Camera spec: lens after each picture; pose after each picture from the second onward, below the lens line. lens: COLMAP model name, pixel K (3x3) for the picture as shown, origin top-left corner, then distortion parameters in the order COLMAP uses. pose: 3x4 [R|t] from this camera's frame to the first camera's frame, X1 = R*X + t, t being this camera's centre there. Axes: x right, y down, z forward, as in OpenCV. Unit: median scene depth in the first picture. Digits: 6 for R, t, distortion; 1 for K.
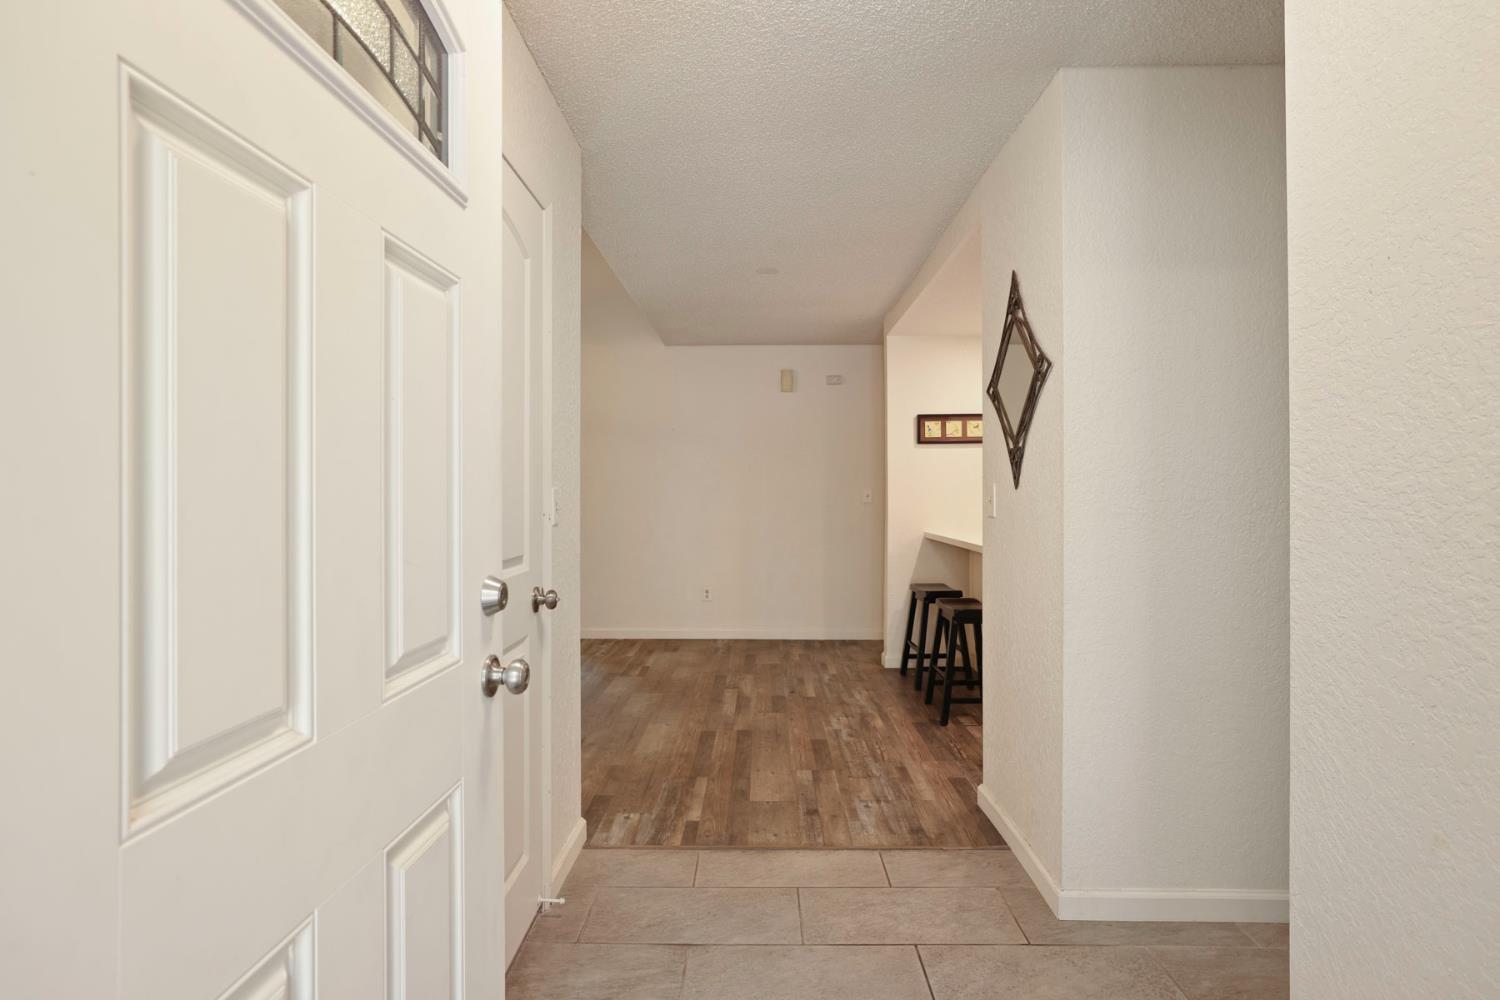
lens RADIAL K [[783.5, 0, 751.2], [0, 783.5, 496.0], [0, 0, 1]] dist [-0.022486, 0.001339]
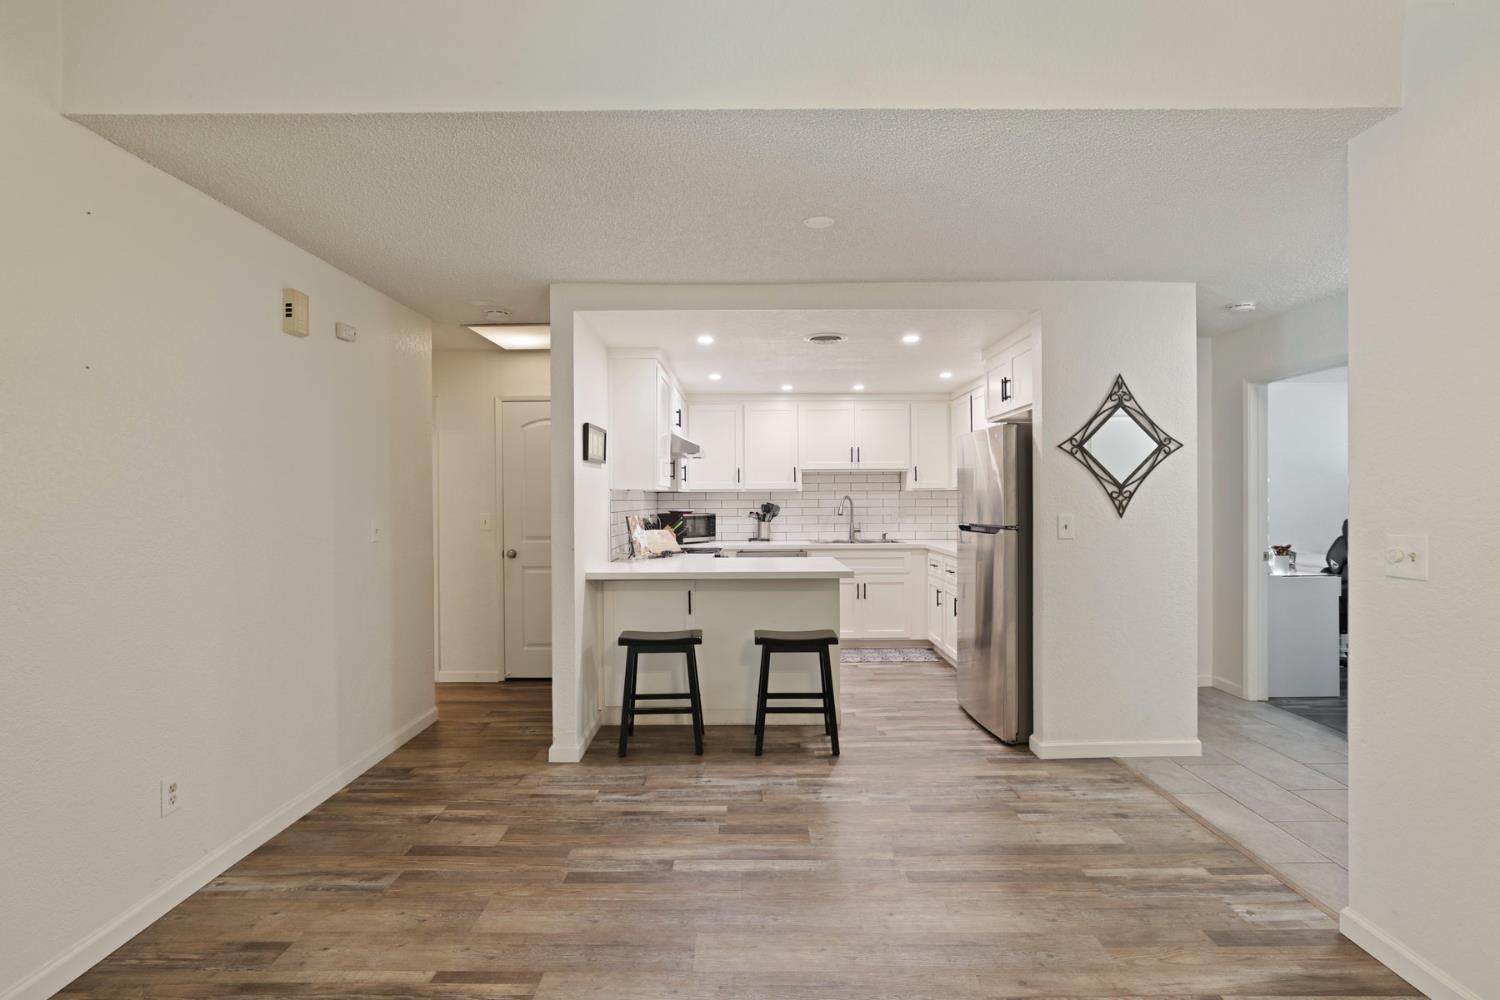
lens RADIAL K [[725.0, 0, 749.8], [0, 725.0, 505.3], [0, 0, 1]] dist [-0.002441, 0.000385]
pose [[-0.039440, 0.004928, 0.999210, -0.887639], [0.011981, 0.999918, -0.004458, -0.027327], [-0.999150, 0.011796, -0.039496, 1.512724]]
